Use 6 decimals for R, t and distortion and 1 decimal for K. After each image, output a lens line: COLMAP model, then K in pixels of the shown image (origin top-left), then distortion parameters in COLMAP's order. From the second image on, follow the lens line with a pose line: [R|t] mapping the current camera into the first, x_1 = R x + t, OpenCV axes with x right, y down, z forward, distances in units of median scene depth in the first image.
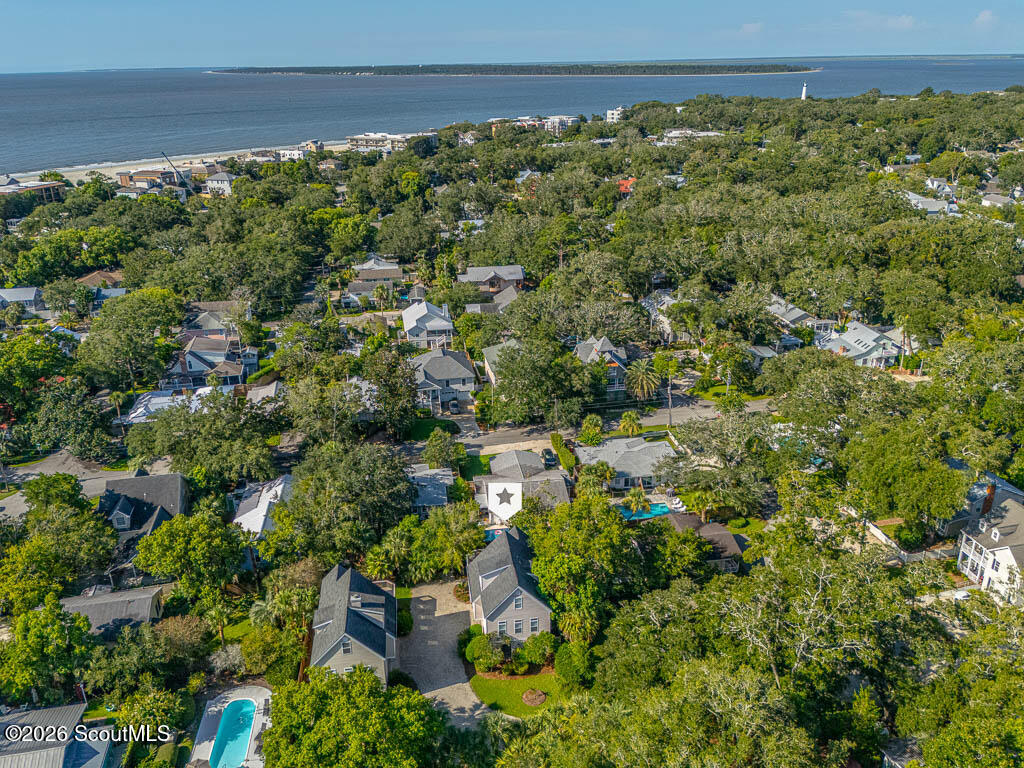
lens RADIAL K [[791.2, 0, 510.2], [0, 791.2, 385.8], [0, 0, 1]] dist [0.075892, -0.115634]
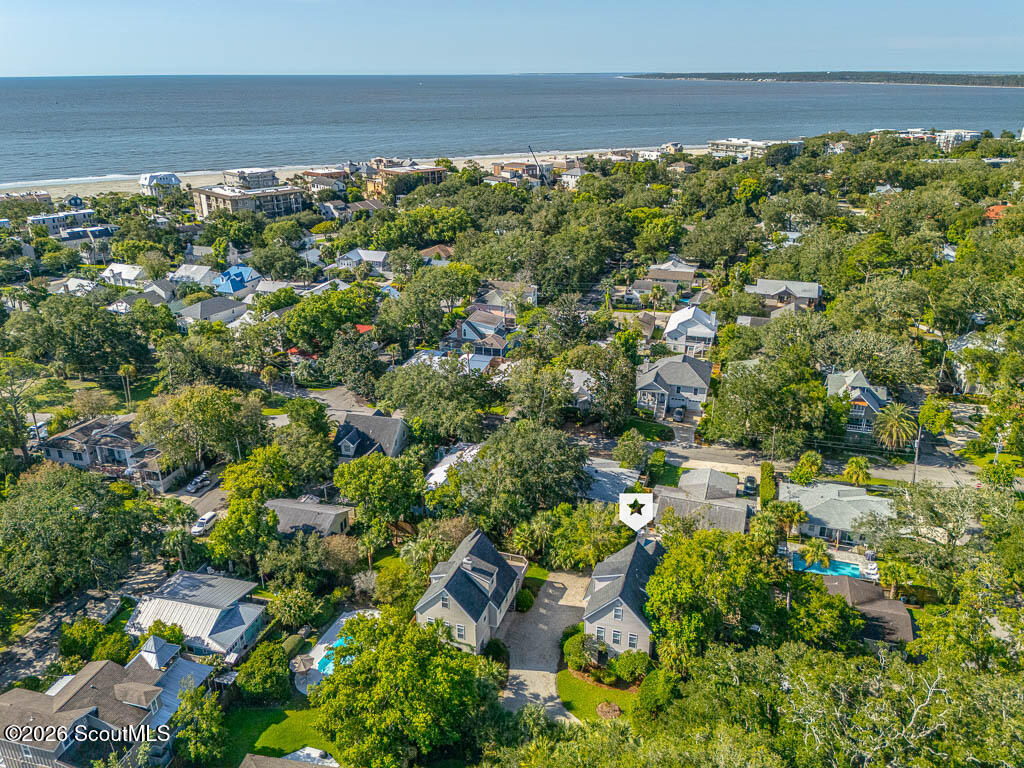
lens RADIAL K [[770.0, 0, 509.8], [0, 770.0, 384.9], [0, 0, 1]] dist [0.068802, -0.103346]
pose [[0.891027, 0.182358, -0.415712, 0.123737], [-0.181449, 0.982500, 0.042075, -0.010688], [0.416110, 0.037940, 0.908523, 0.033259]]
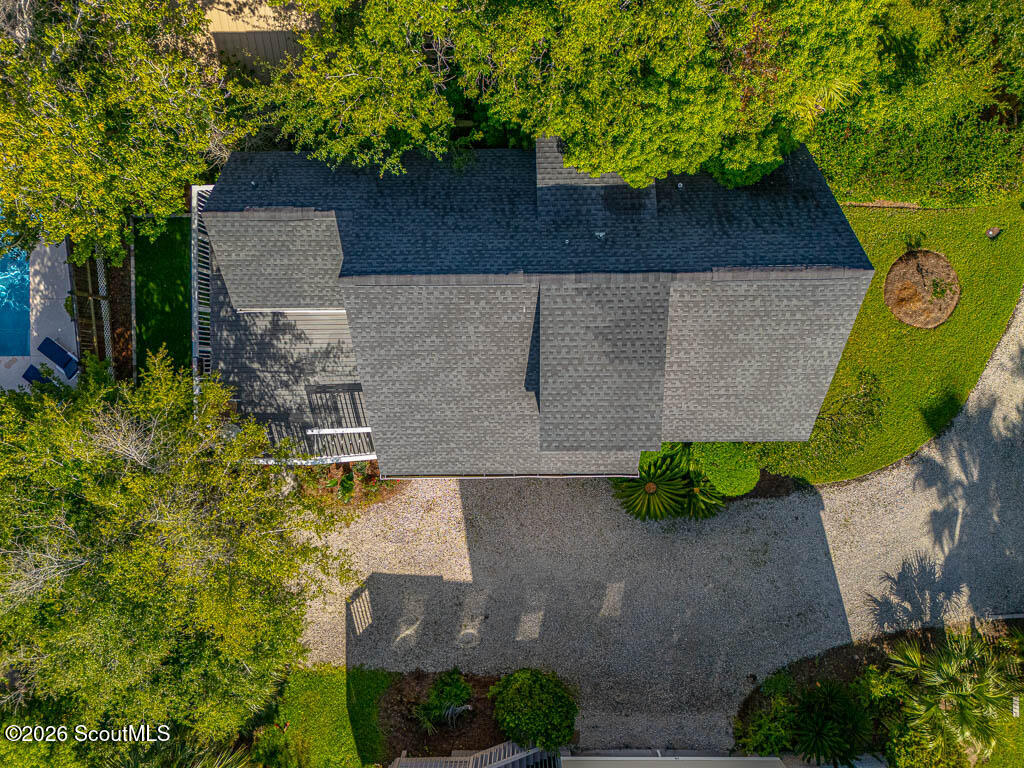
lens RADIAL K [[770.0, 0, 509.8], [0, 770.0, 384.9], [0, 0, 1]] dist [0.068802, -0.103346]
pose [[0.122975, -0.992266, 0.016904, -0.016503], [0.382394, 0.063096, 0.921842, 0.024317], [-0.915779, -0.106900, 0.387196, 0.517199]]
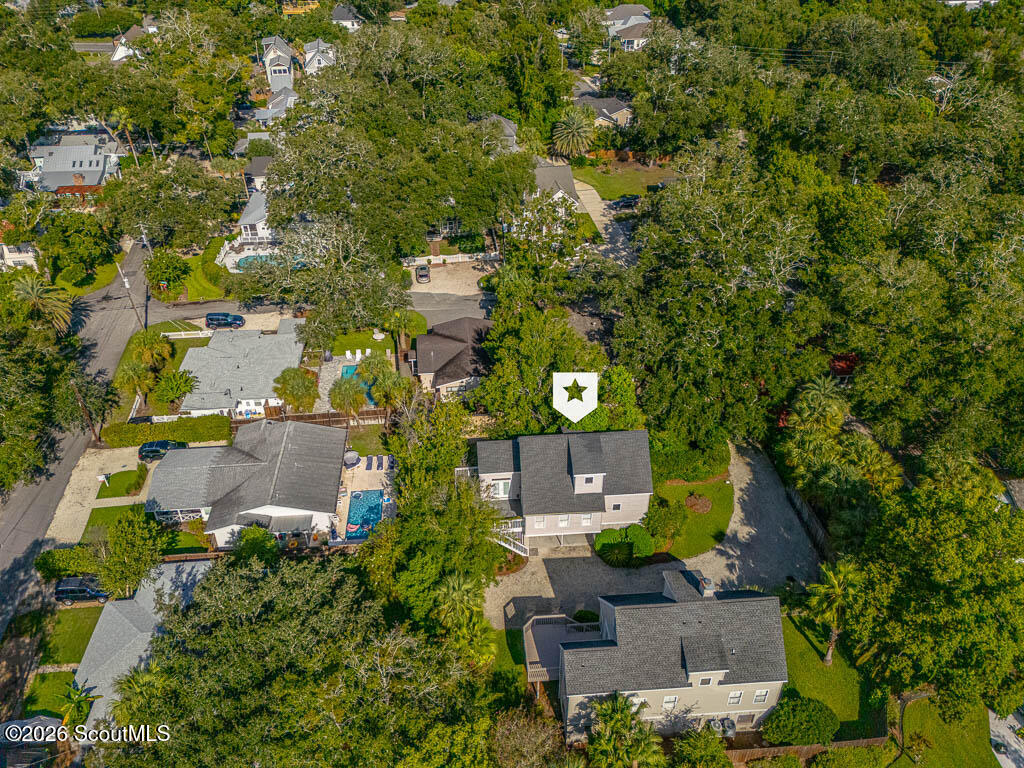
lens RADIAL K [[770.0, 0, 509.8], [0, 770.0, 384.9], [0, 0, 1]] dist [0.068802, -0.103346]
pose [[0.051296, -0.564490, 0.823845, -0.313030], [0.377539, 0.774674, 0.507291, -0.117640], [-0.924572, 0.285011, 0.252855, 0.473273]]
